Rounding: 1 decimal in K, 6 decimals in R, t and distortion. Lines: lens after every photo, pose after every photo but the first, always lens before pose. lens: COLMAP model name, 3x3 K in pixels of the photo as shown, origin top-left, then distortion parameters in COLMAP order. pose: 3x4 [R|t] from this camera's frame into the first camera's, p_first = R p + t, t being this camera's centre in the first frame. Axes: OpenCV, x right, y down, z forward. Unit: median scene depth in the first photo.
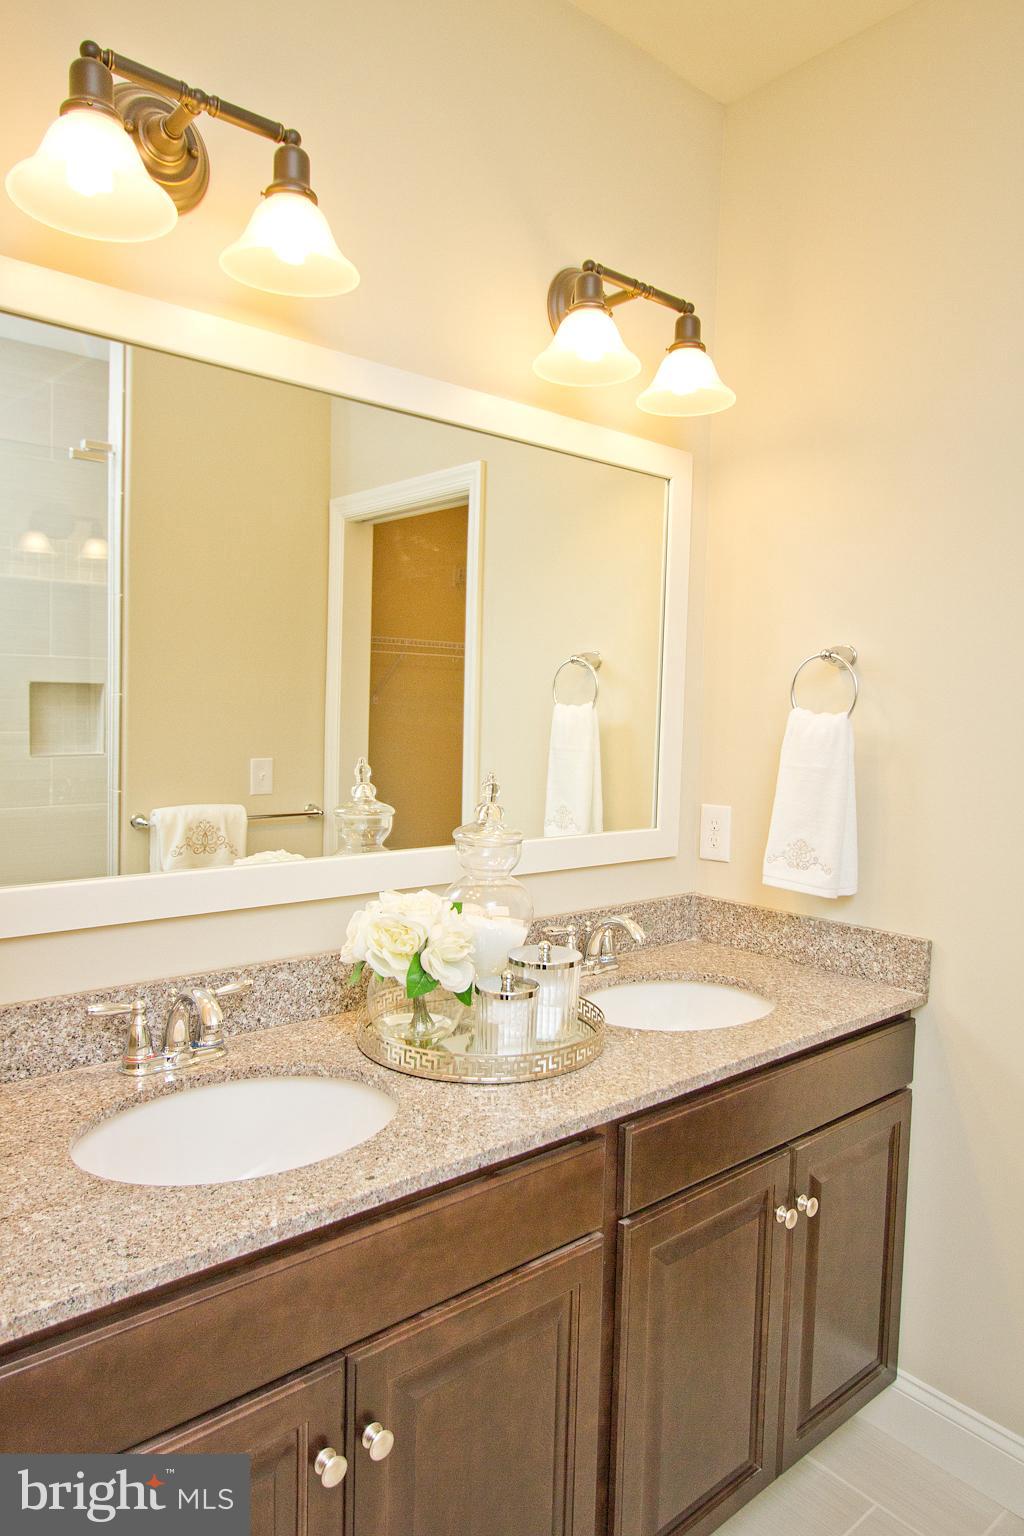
lens RADIAL K [[1010.8, 0, 512.0], [0, 1010.8, 768.0], [0, 0, 1]] dist [-0.012074, -0.000452]
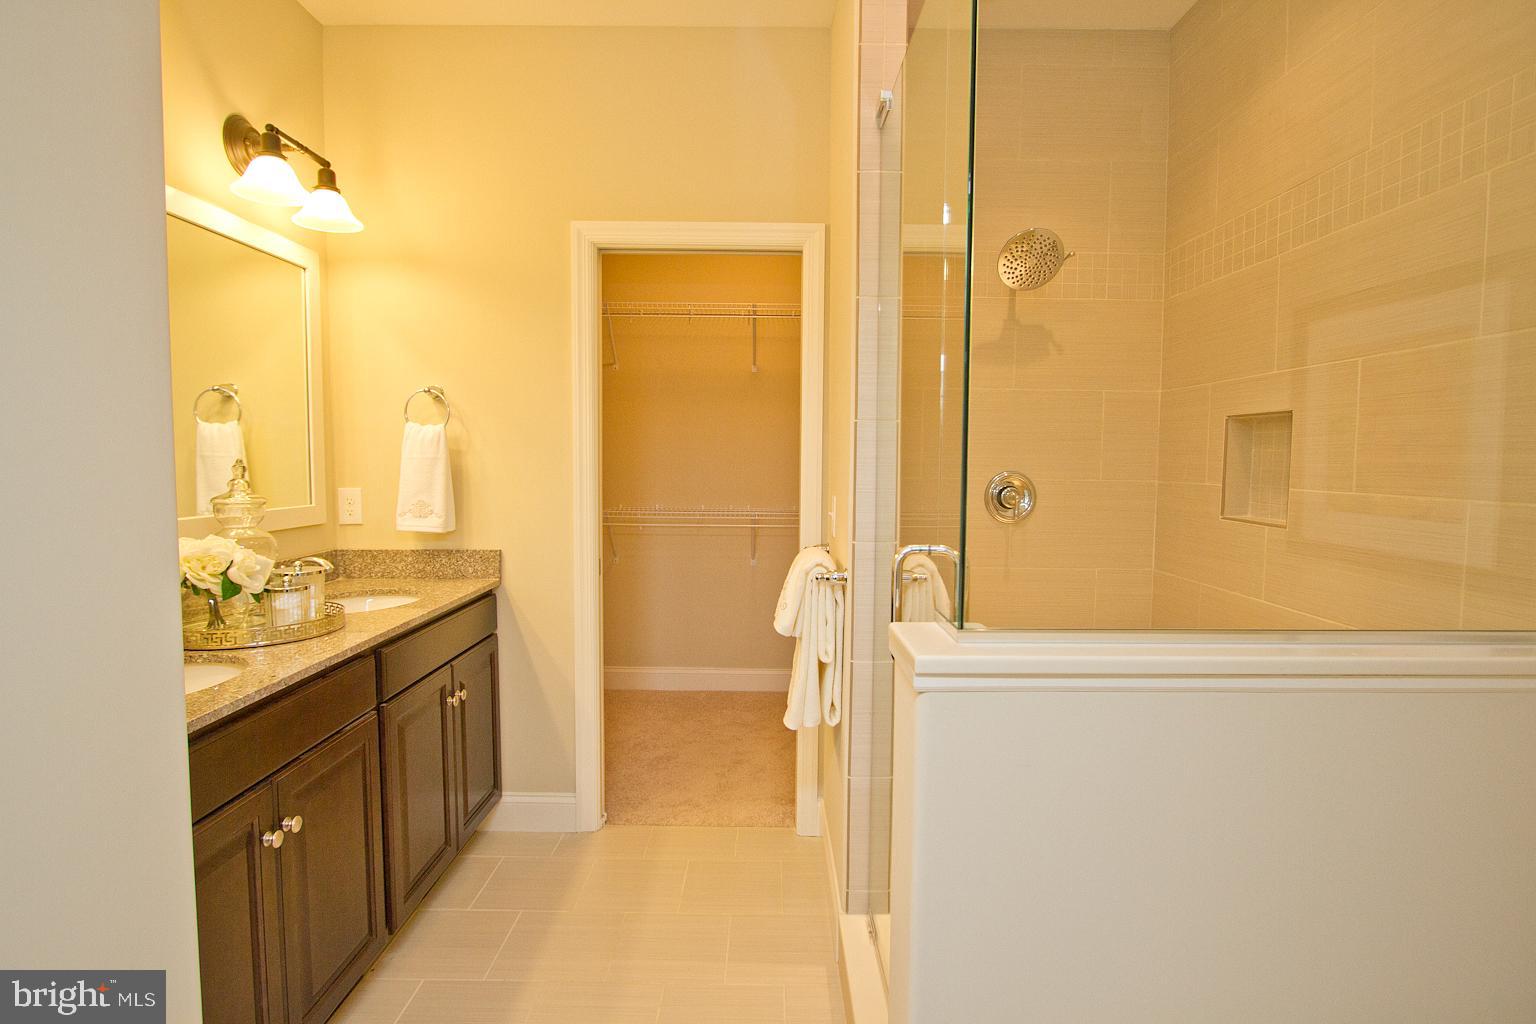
lens RADIAL K [[810.0, 0, 796.4], [0, 810.0, 506.5], [0, 0, 1]] dist [-0.002741, -0.000420]
pose [[0.635219, -0.074175, 0.768762, -0.363308], [0.066604, 0.996930, 0.041156, 0.069765], [-0.769455, 0.025059, 0.638210, -0.345045]]
